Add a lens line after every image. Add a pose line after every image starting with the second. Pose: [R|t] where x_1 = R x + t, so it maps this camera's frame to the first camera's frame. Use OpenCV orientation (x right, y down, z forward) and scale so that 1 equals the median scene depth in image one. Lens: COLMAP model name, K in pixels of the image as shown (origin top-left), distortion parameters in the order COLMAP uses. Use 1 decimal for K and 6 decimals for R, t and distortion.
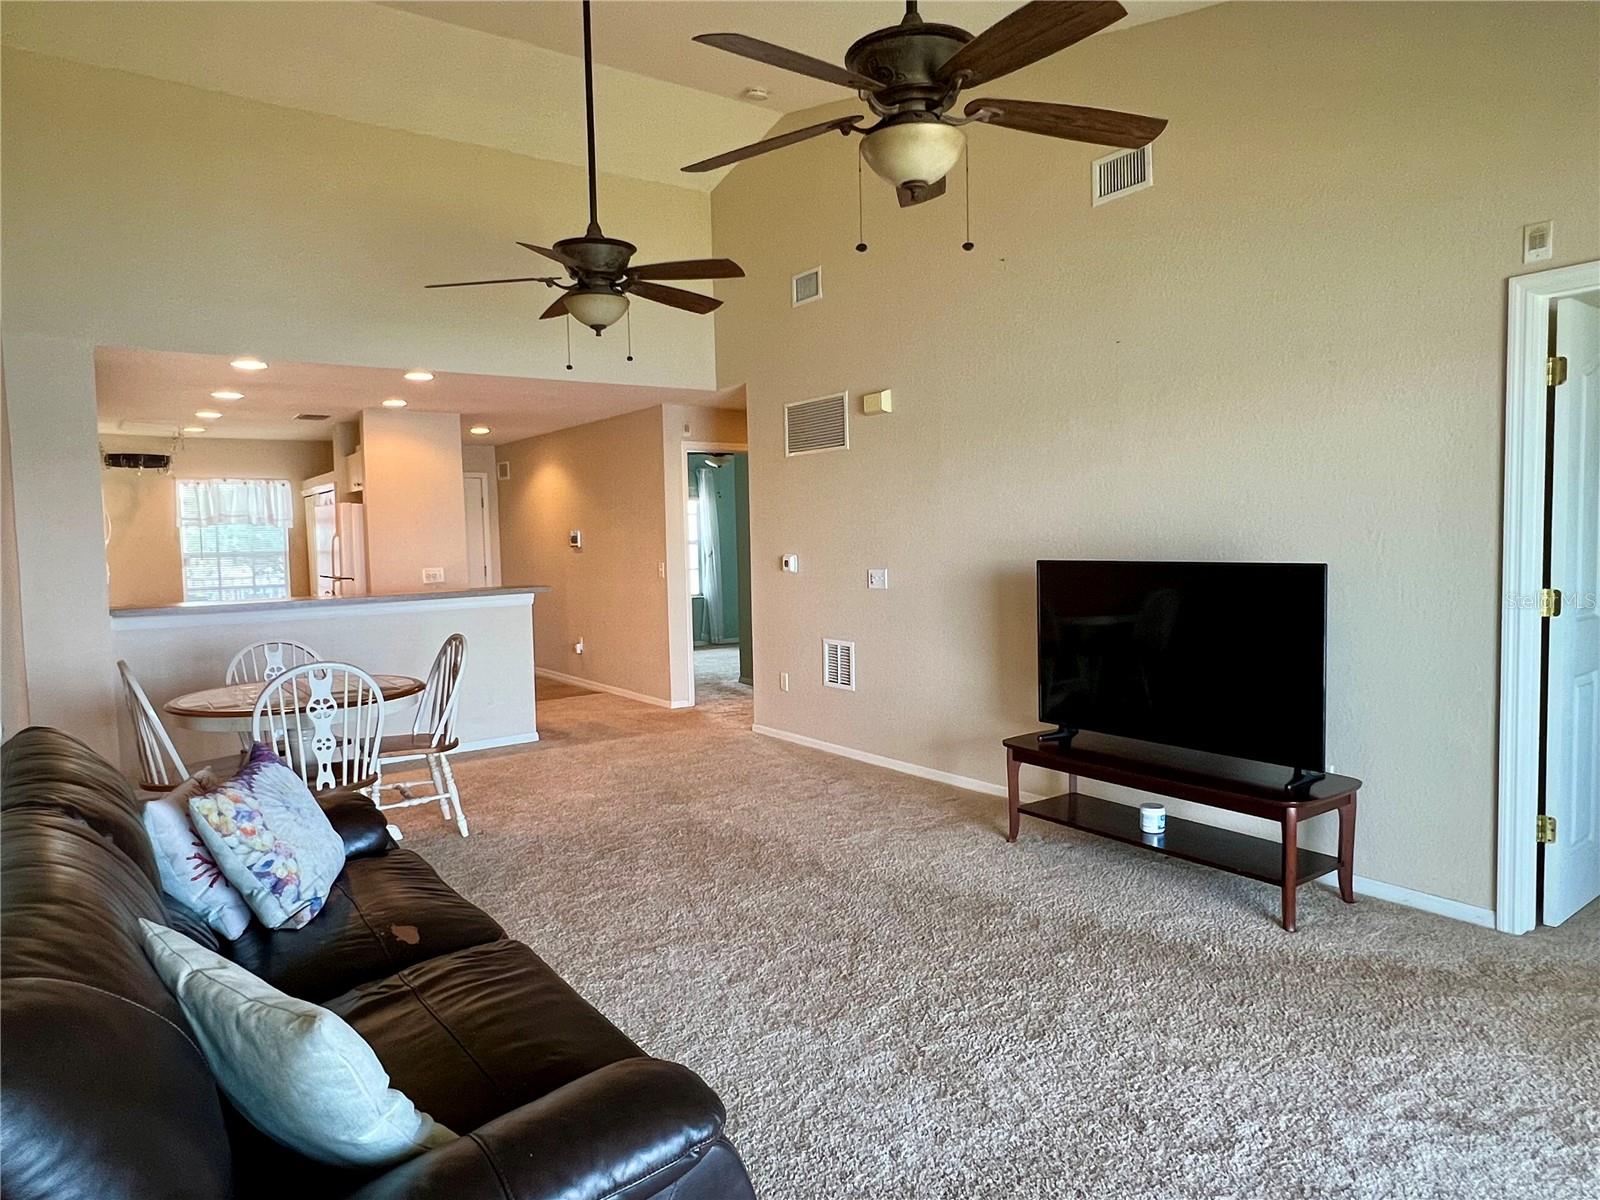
lens RADIAL K [[982.7, 0, 795.4], [0, 982.7, 598.1], [0, 0, 1]] dist [-0.002269, -0.001454]
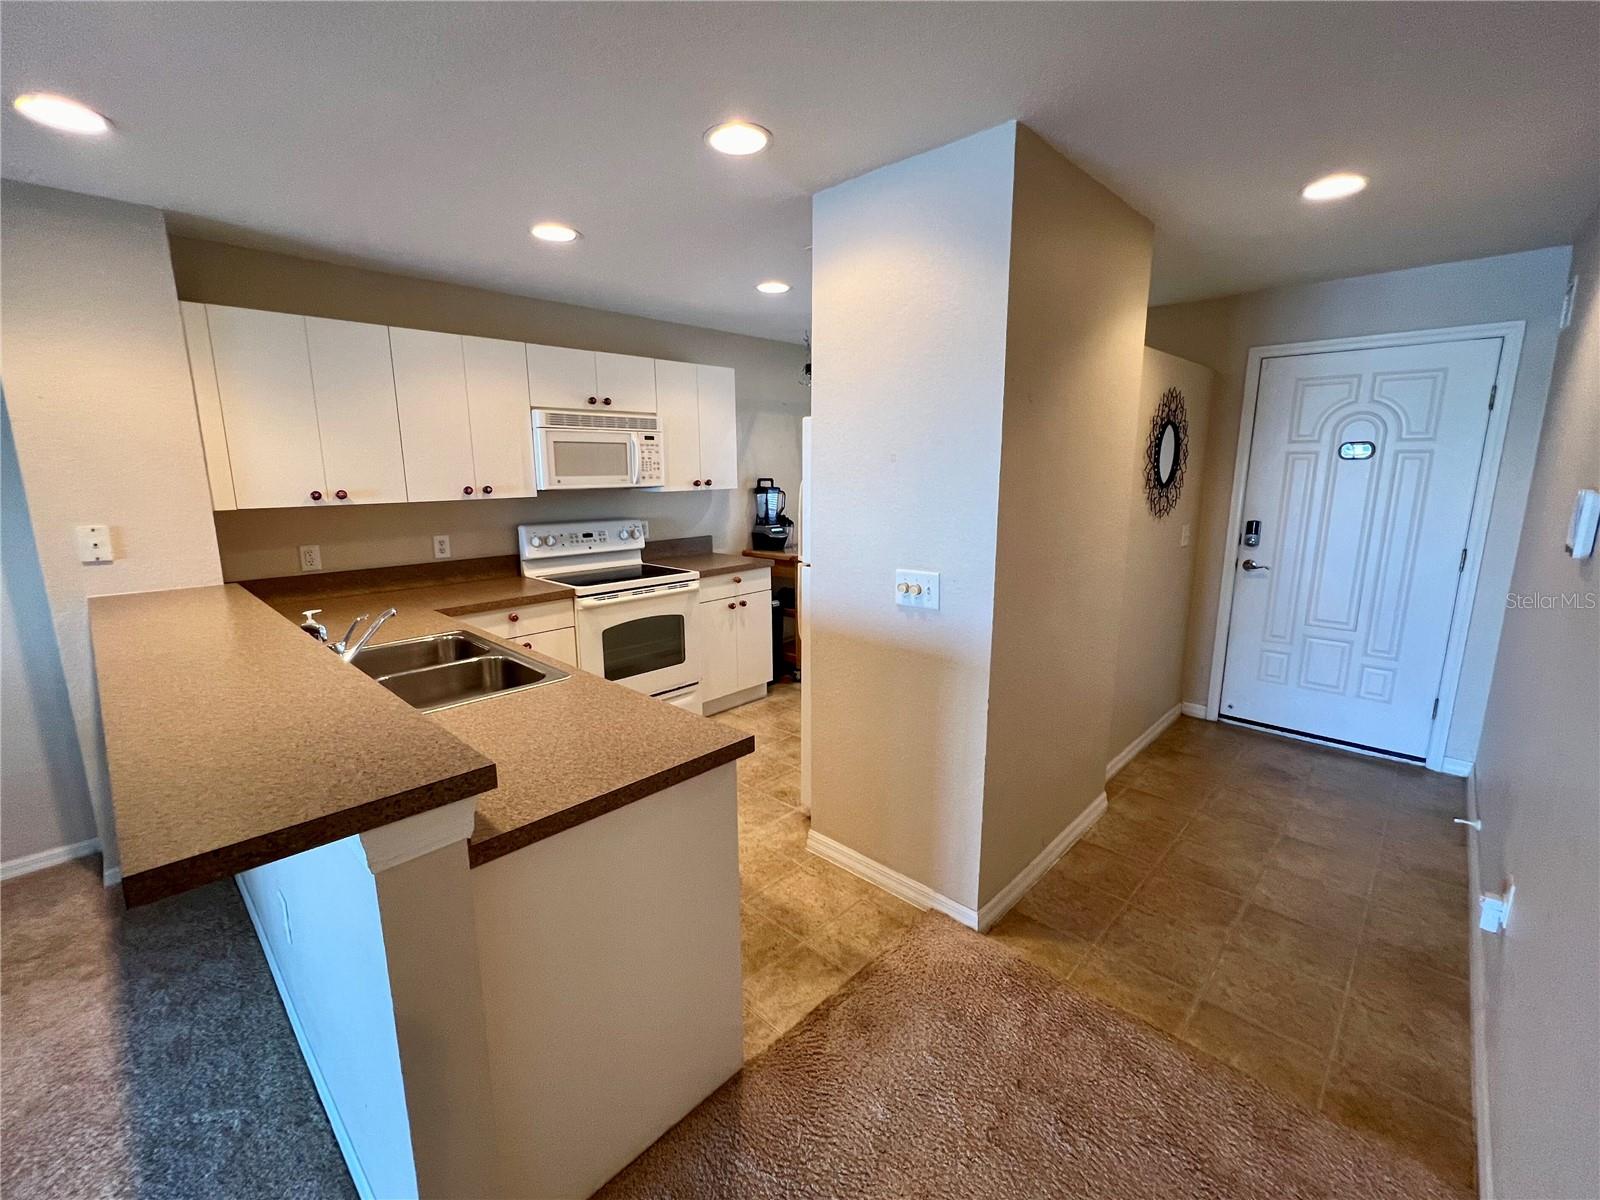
lens RADIAL K [[677.3, 0, 796.1], [0, 677.3, 594.8], [0, 0, 1]] dist [0.000763, -0.000014]
pose [[0.189807, 0.208504, -0.959427, -0.217347], [-0.064096, 0.977737, 0.199803, -0.147887], [0.979727, 0.023571, 0.198946, 1.793241]]
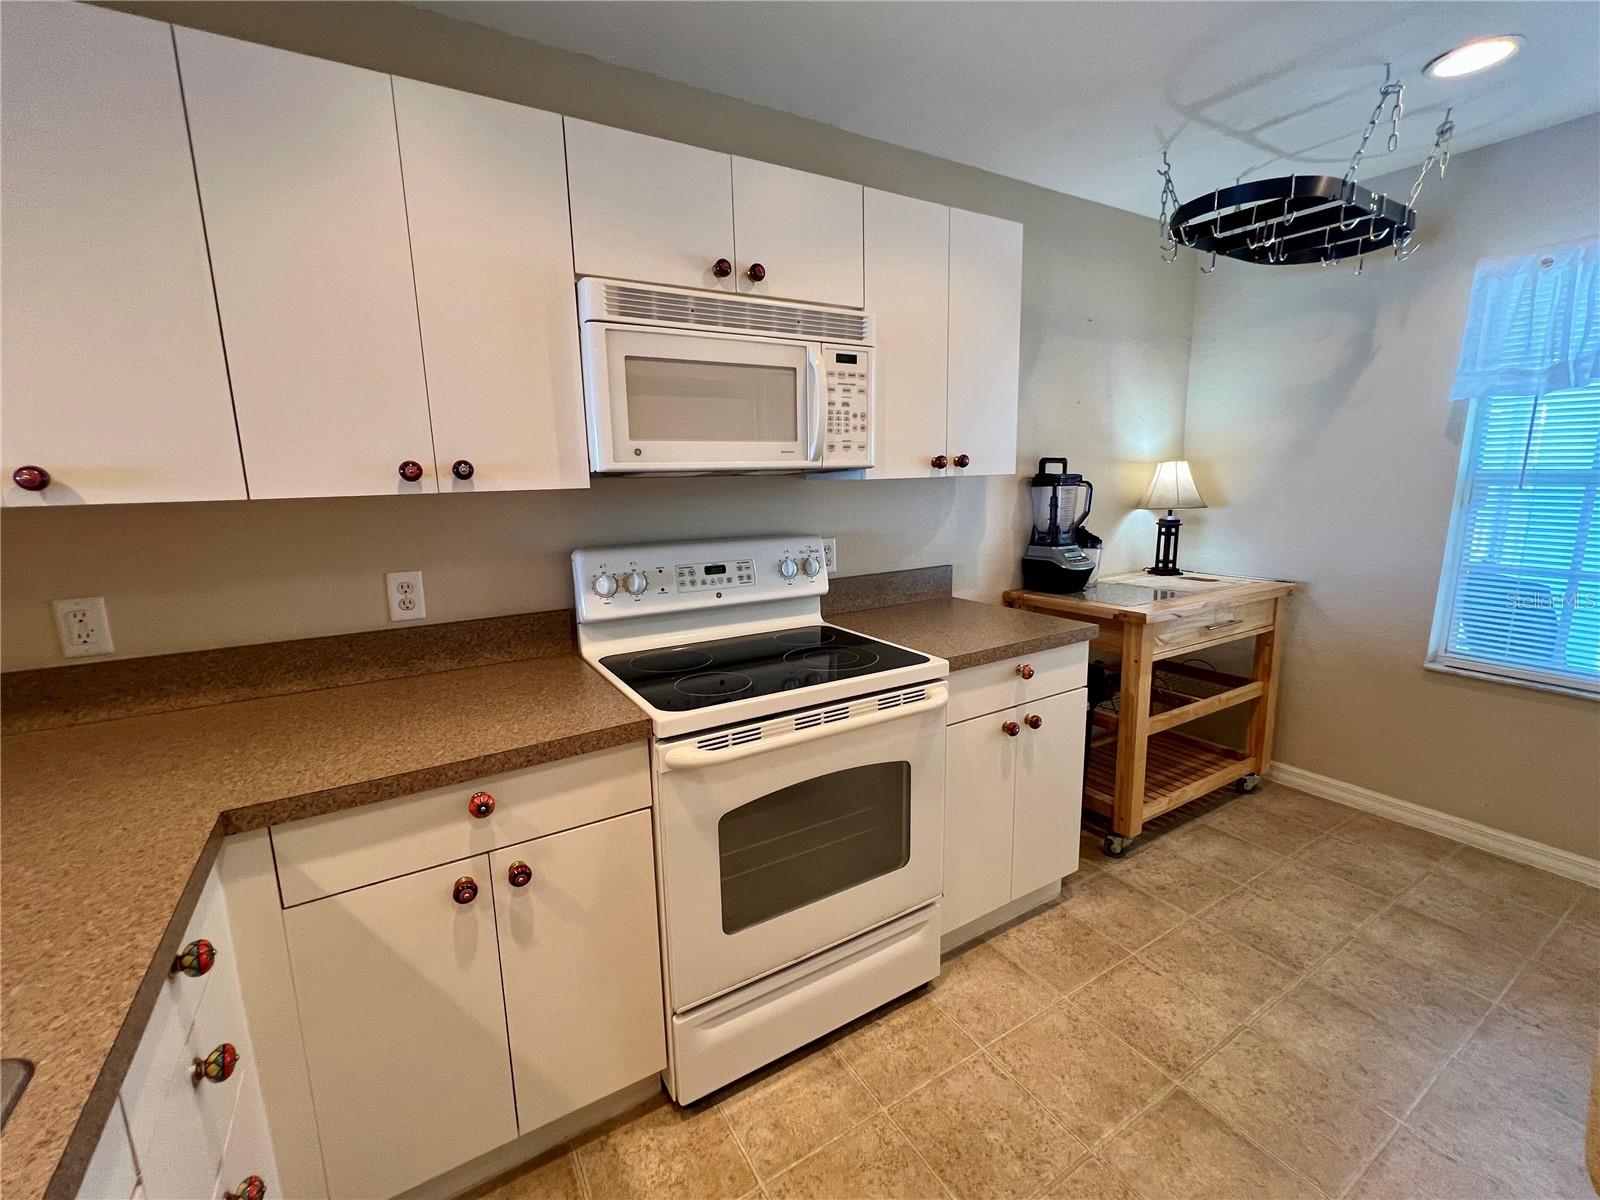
lens RADIAL K [[677.3, 0, 796.1], [0, 677.3, 594.8], [0, 0, 1]] dist [0.000763, -0.000014]
pose [[-0.075147, 0.204684, -0.975939, -0.790120], [-0.043305, 0.977113, 0.208265, -0.099605], [0.996232, 0.057913, -0.064563, 1.779010]]
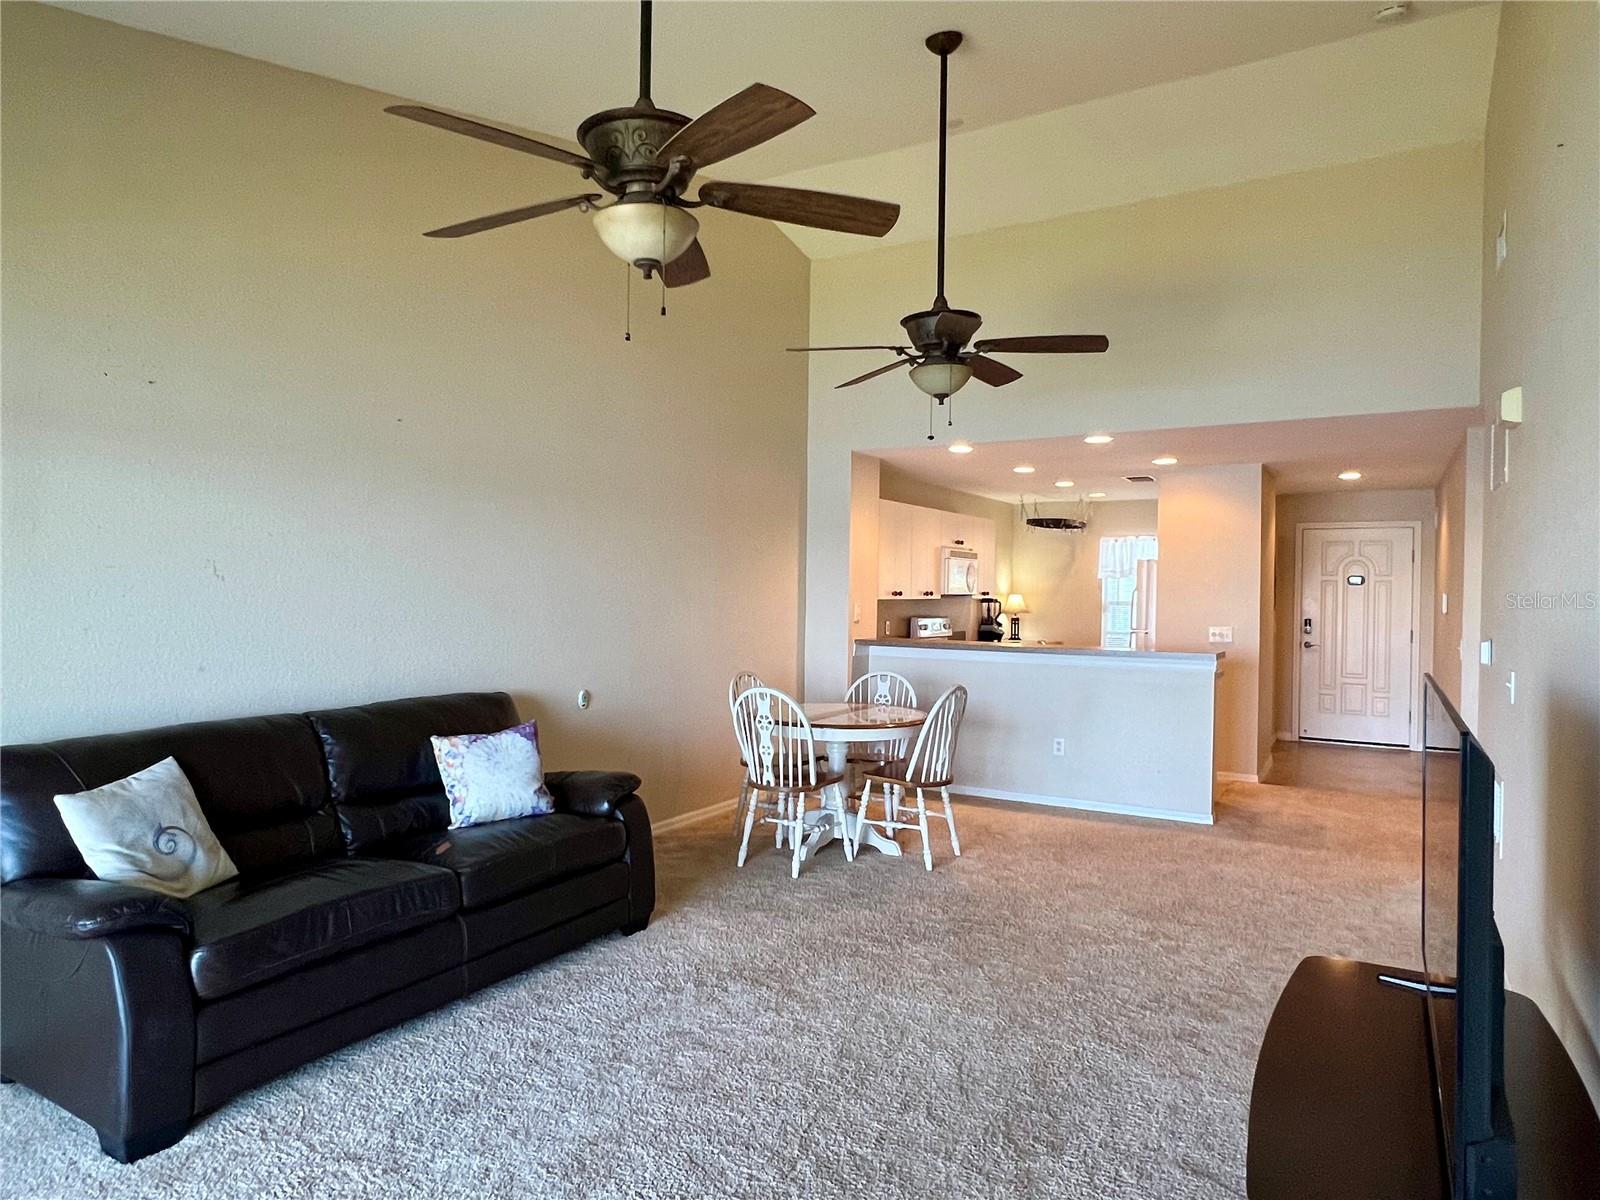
lens RADIAL K [[982.7, 0, 795.4], [0, 982.7, 598.1], [0, 0, 1]] dist [-0.002269, -0.001454]
pose [[0.400952, 0.038684, -0.915282, 0.682192], [-0.082226, 0.996595, 0.006100, -0.060458], [0.912401, 0.072814, 0.402768, 0.466925]]
